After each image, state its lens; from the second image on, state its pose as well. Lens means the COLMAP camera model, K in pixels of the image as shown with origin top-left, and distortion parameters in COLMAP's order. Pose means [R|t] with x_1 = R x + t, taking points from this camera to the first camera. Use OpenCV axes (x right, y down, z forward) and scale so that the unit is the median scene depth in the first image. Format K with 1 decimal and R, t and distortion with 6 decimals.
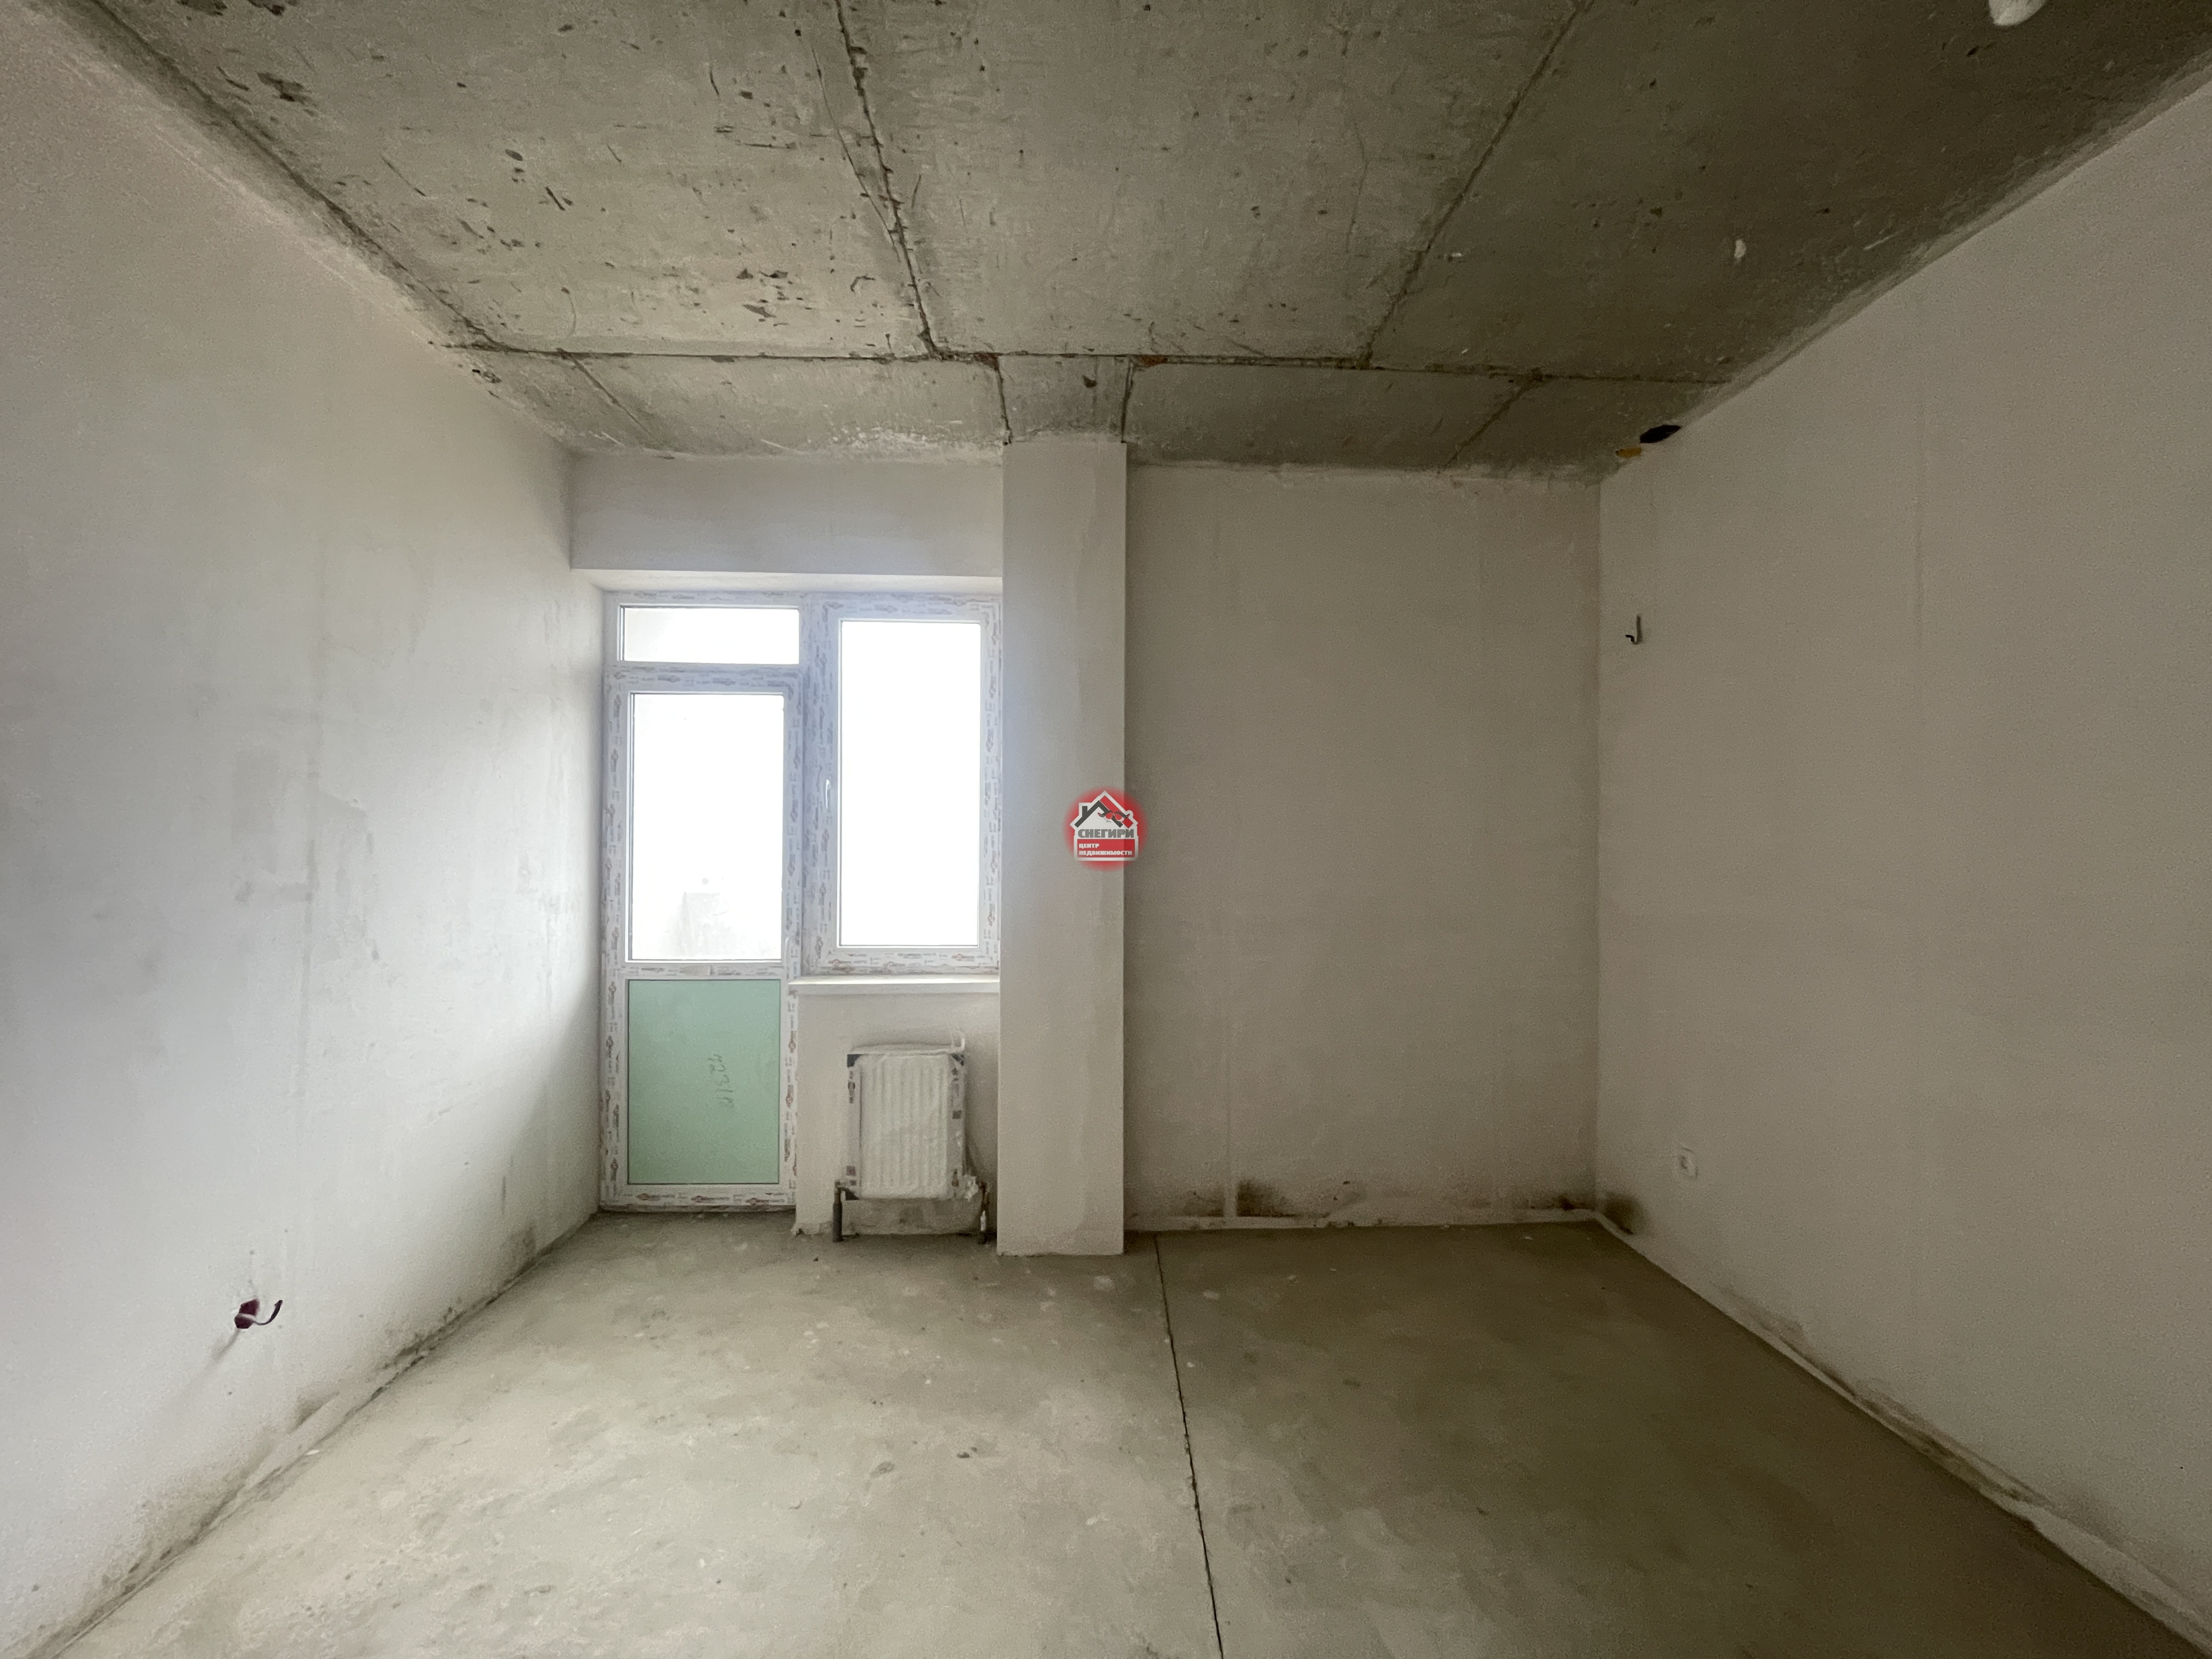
lens RADIAL K [[887.8, 0, 1109.4], [0, 887.8, 832.2], [0, 0, 1]] dist [-0.005230, 0.001757]
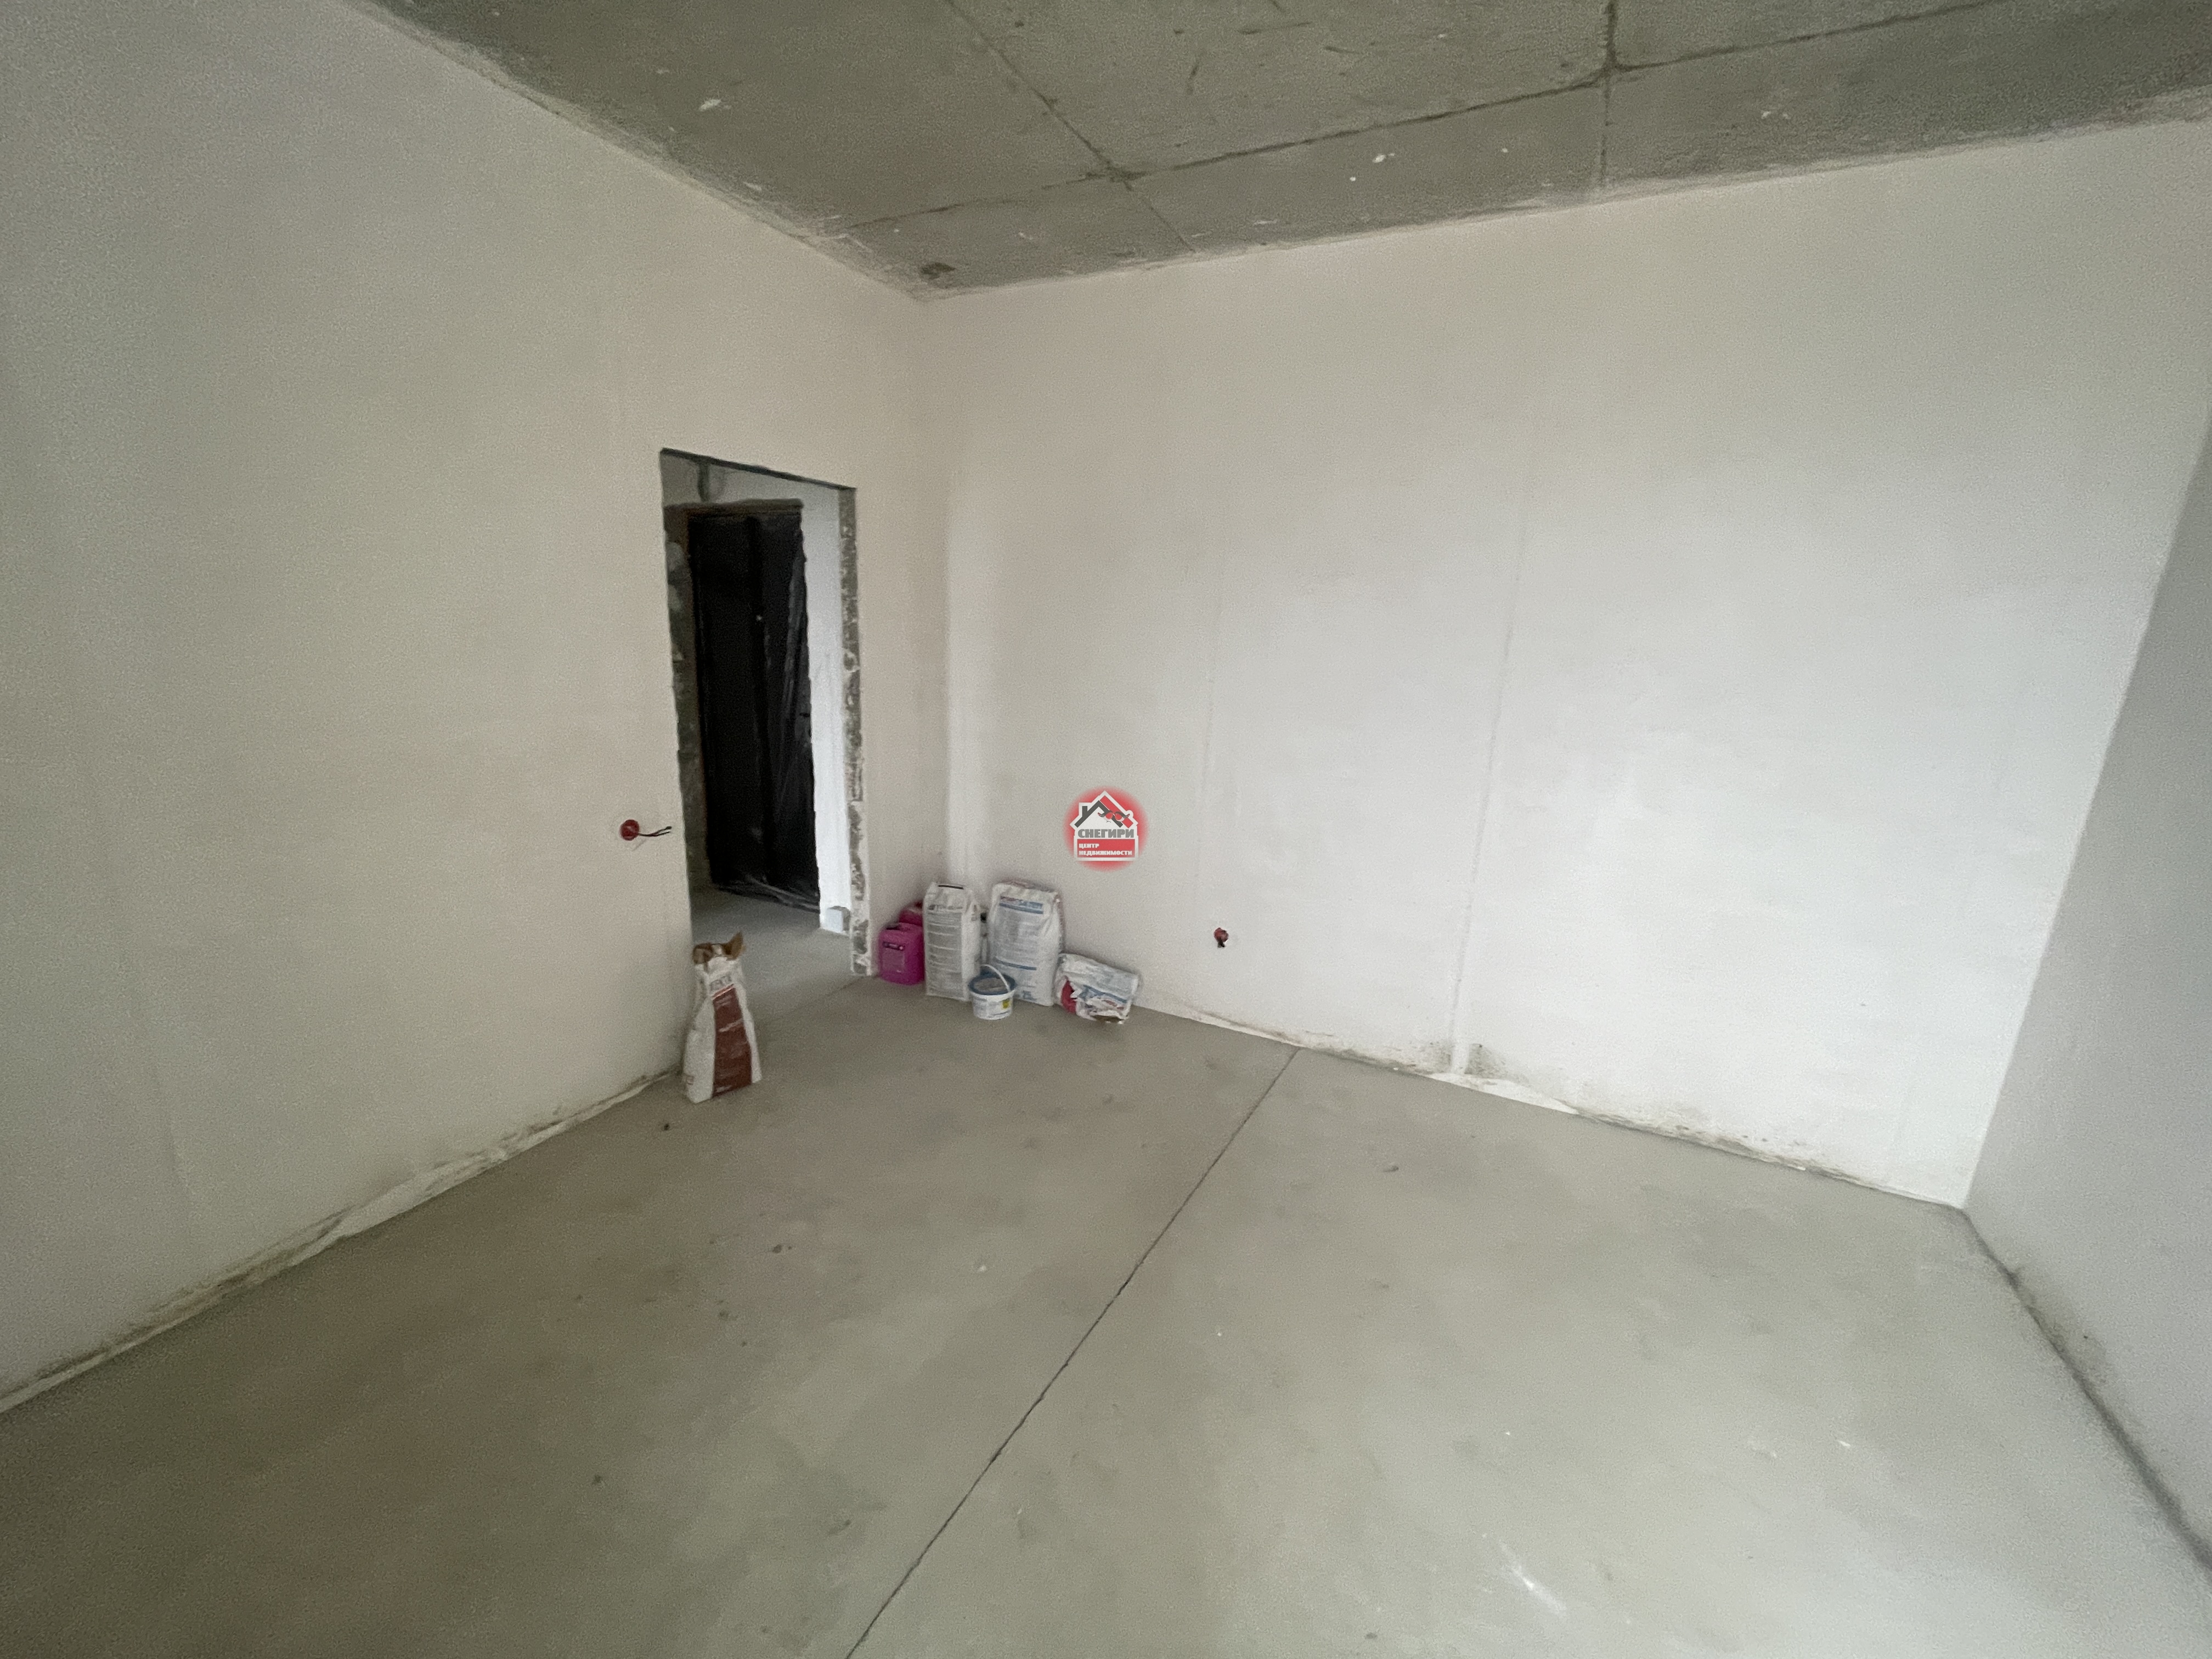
lens RADIAL K [[887.8, 0, 1105.2], [0, 887.8, 836.3], [0, 0, 1]] dist [-0.005230, 0.001757]
pose [[-0.870375, -0.151925, 0.468365, -0.195235], [-0.049432, 0.973364, 0.223873, -0.036761], [-0.489902, 0.171701, -0.854702, 0.848266]]
